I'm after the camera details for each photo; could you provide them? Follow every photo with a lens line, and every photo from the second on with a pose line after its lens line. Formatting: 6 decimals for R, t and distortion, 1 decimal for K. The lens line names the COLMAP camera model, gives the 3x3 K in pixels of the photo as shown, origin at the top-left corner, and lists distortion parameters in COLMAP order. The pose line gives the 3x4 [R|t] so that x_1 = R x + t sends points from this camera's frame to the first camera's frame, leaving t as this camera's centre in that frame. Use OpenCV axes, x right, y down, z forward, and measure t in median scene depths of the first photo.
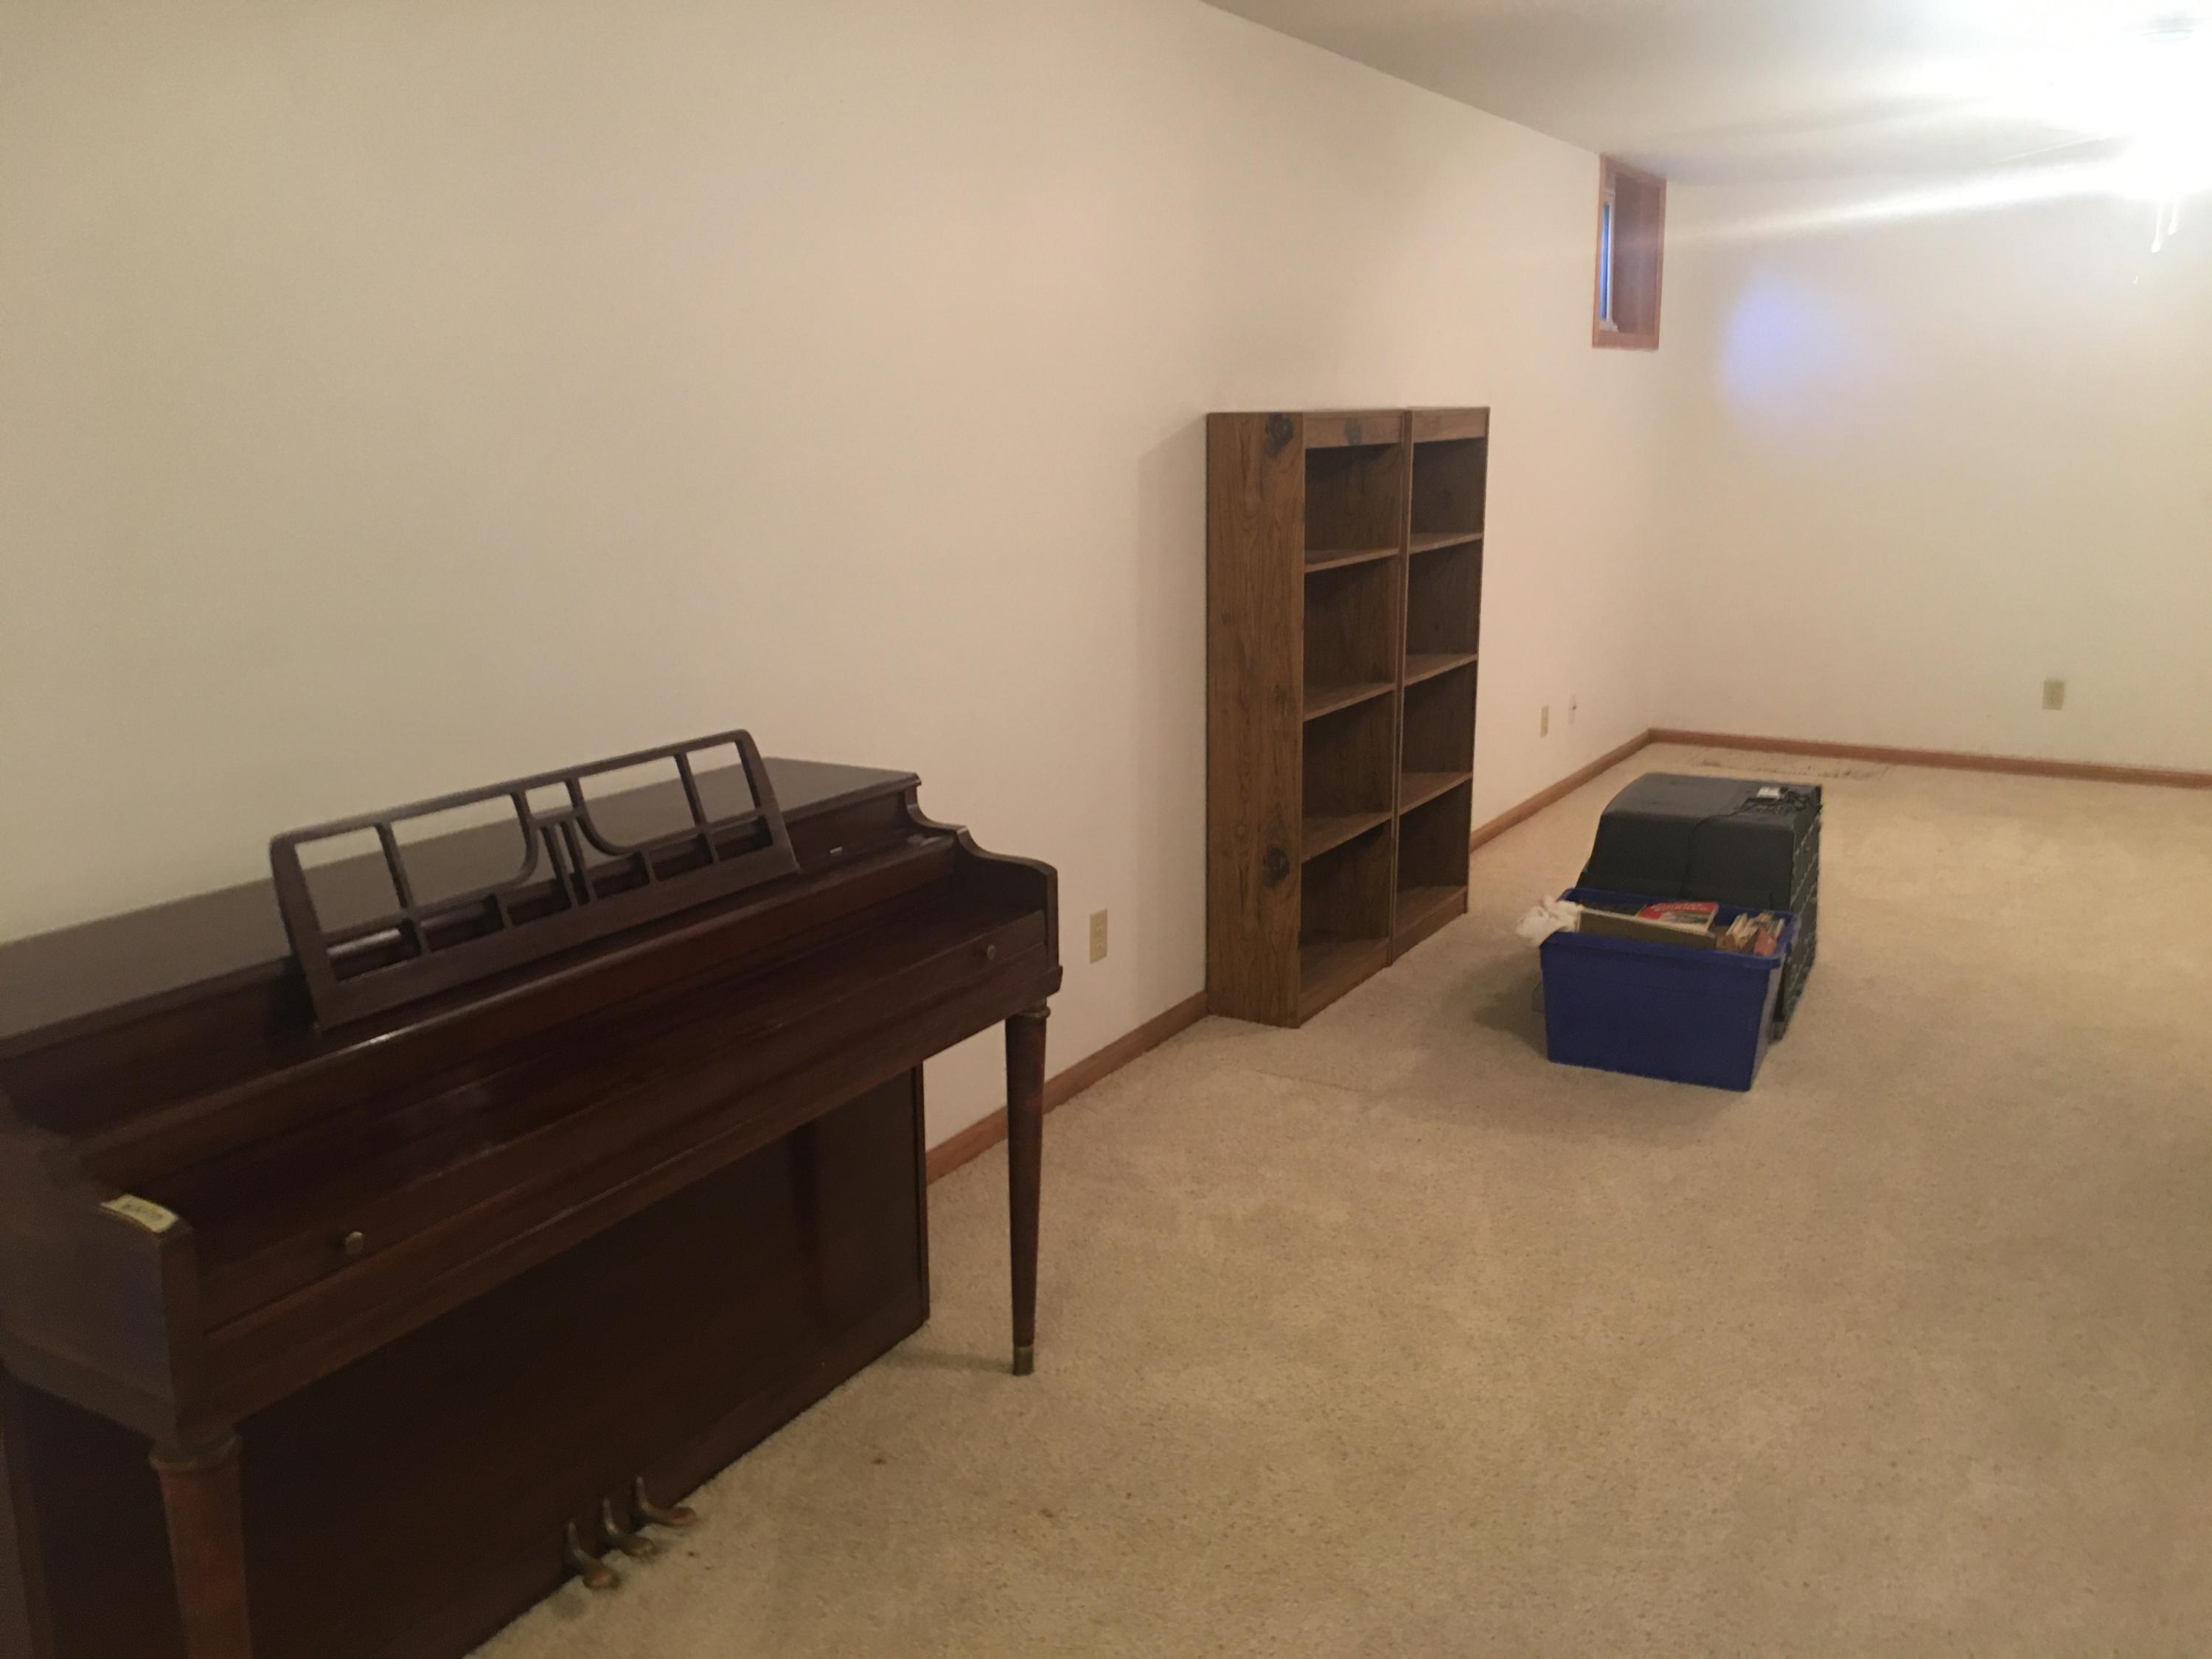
lens RADIAL K [[1859.9, 0, 1104.4], [0, 1859.9, 806.7], [0, 0, 1]] dist [0.056030, -0.012029]
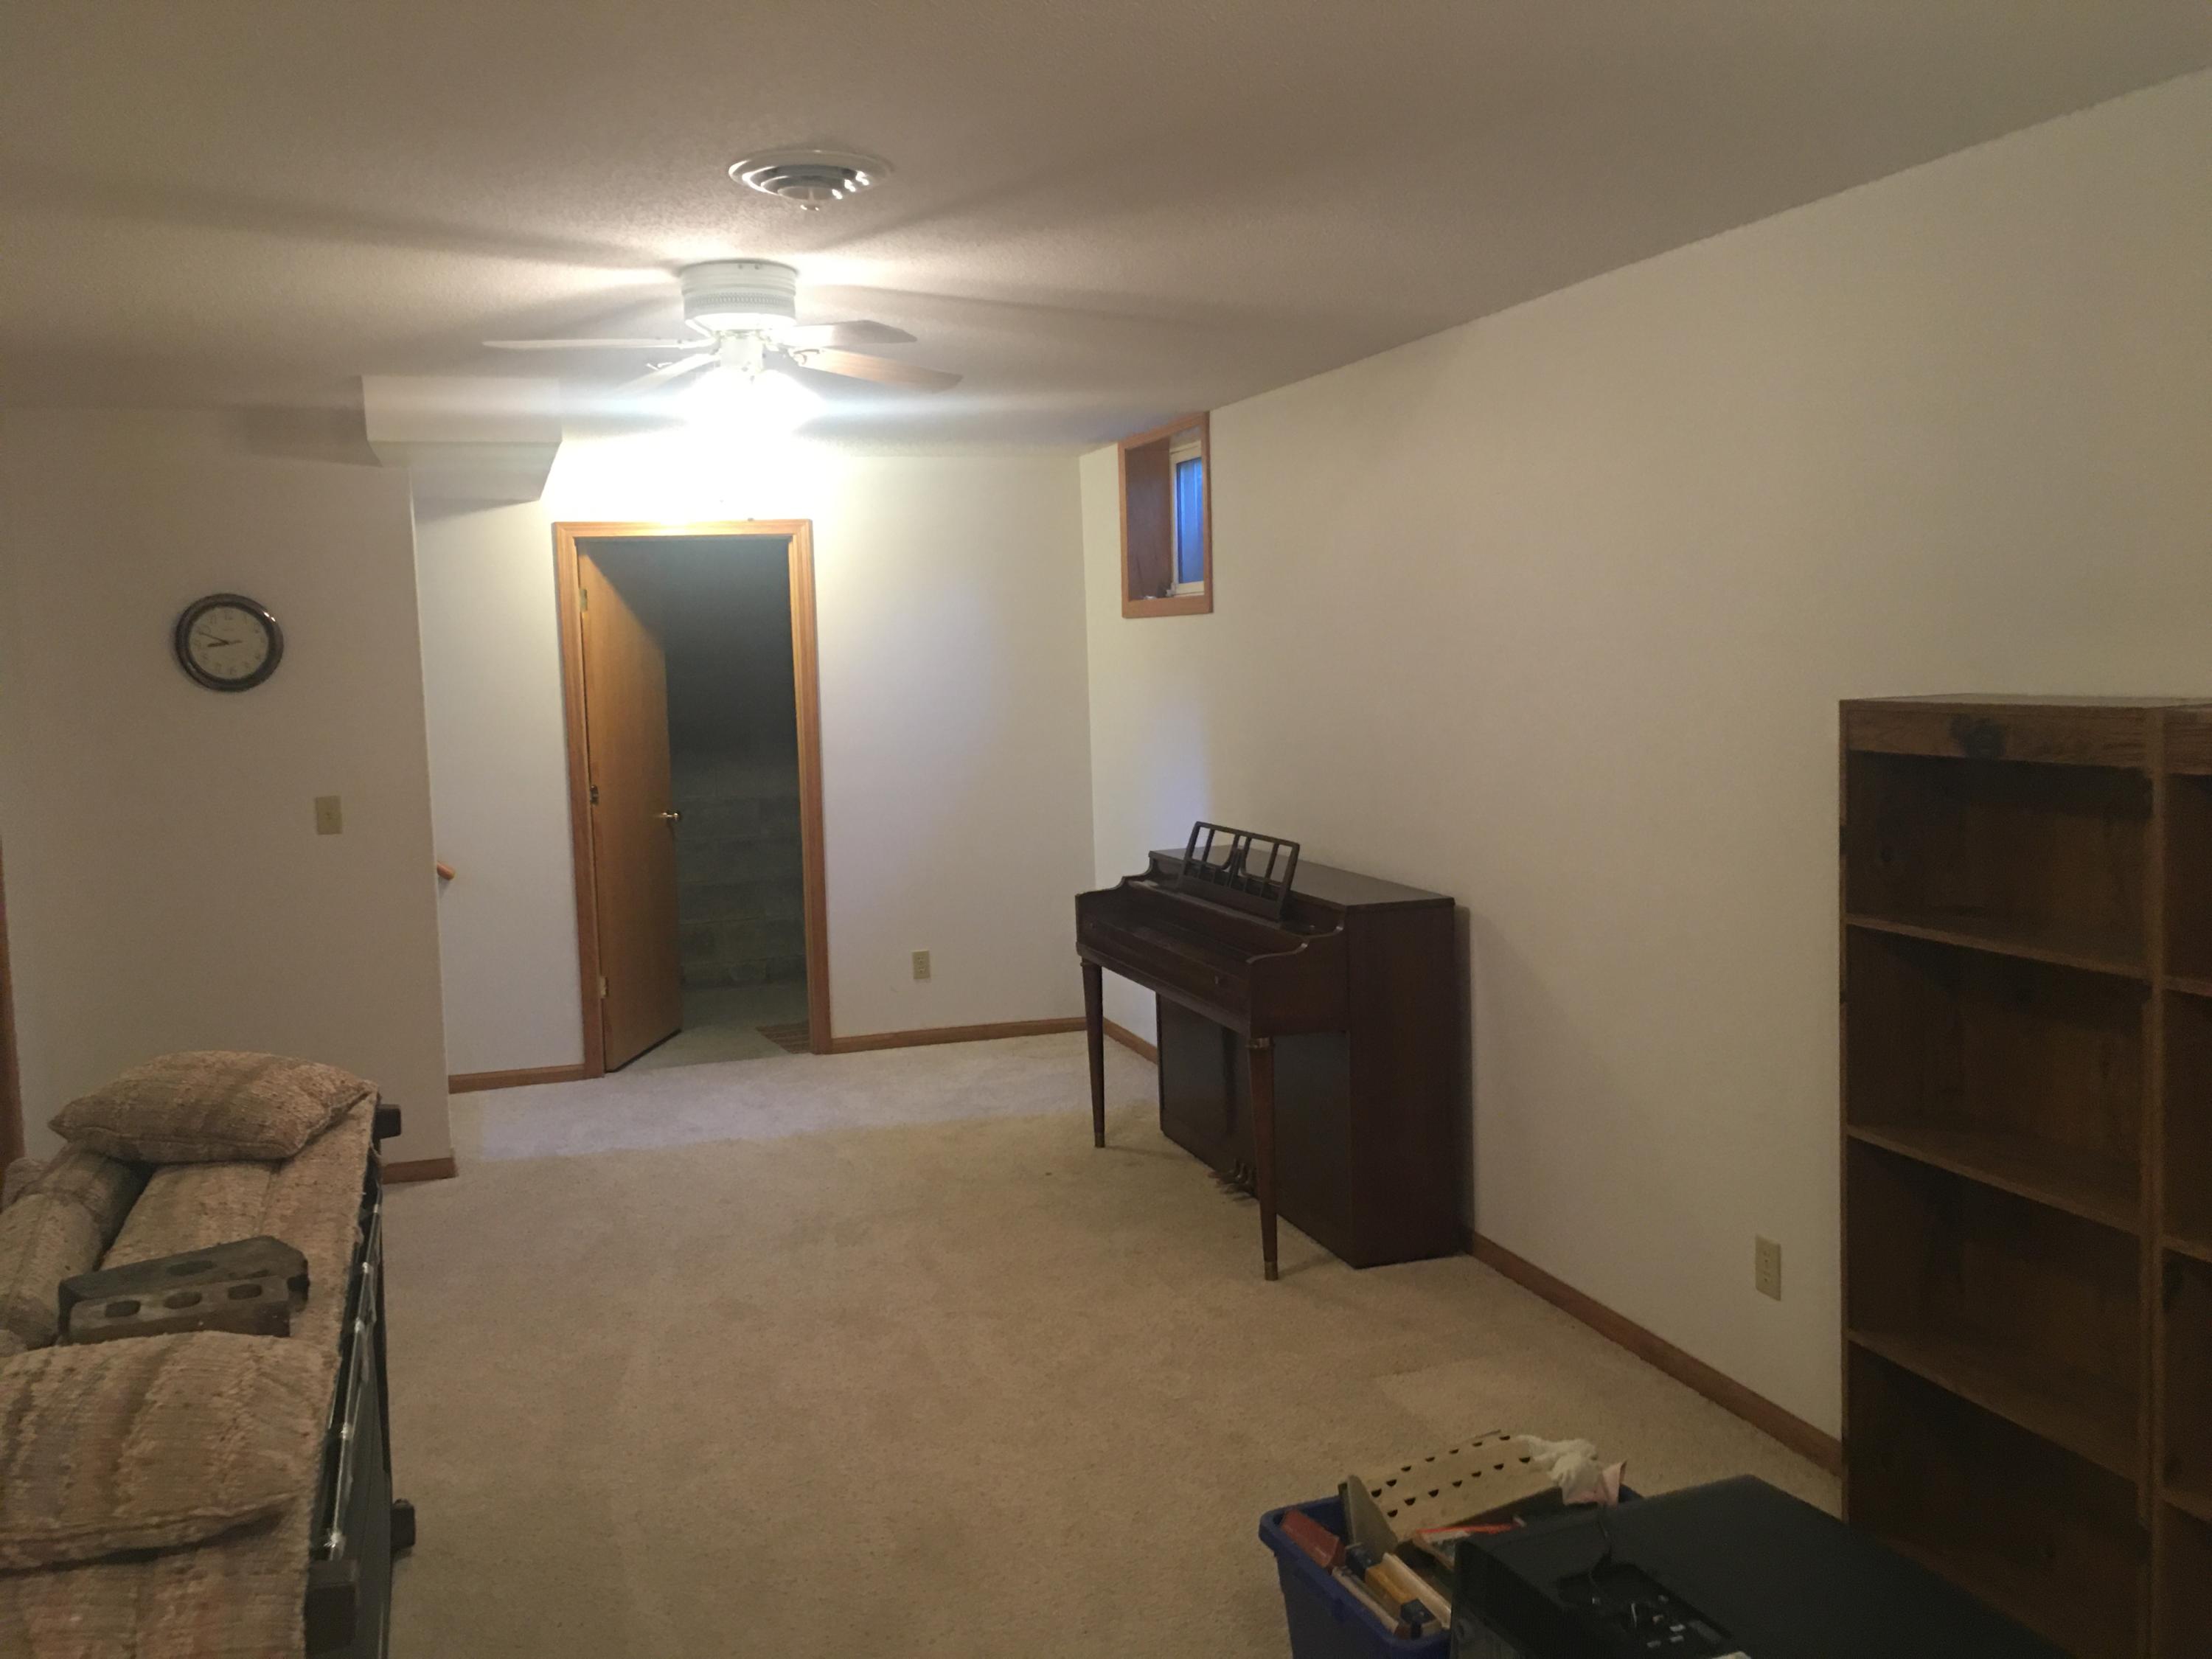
lens RADIAL K [[1859.9, 0, 1104.4], [0, 1859.9, 806.7], [0, 0, 1]] dist [0.056030, -0.012029]
pose [[-0.657278, 0.086392, -0.748680, 1.386586], [-0.131647, 0.964973, 0.226925, -0.491618], [0.742061, 0.247715, -0.622883, 2.052428]]
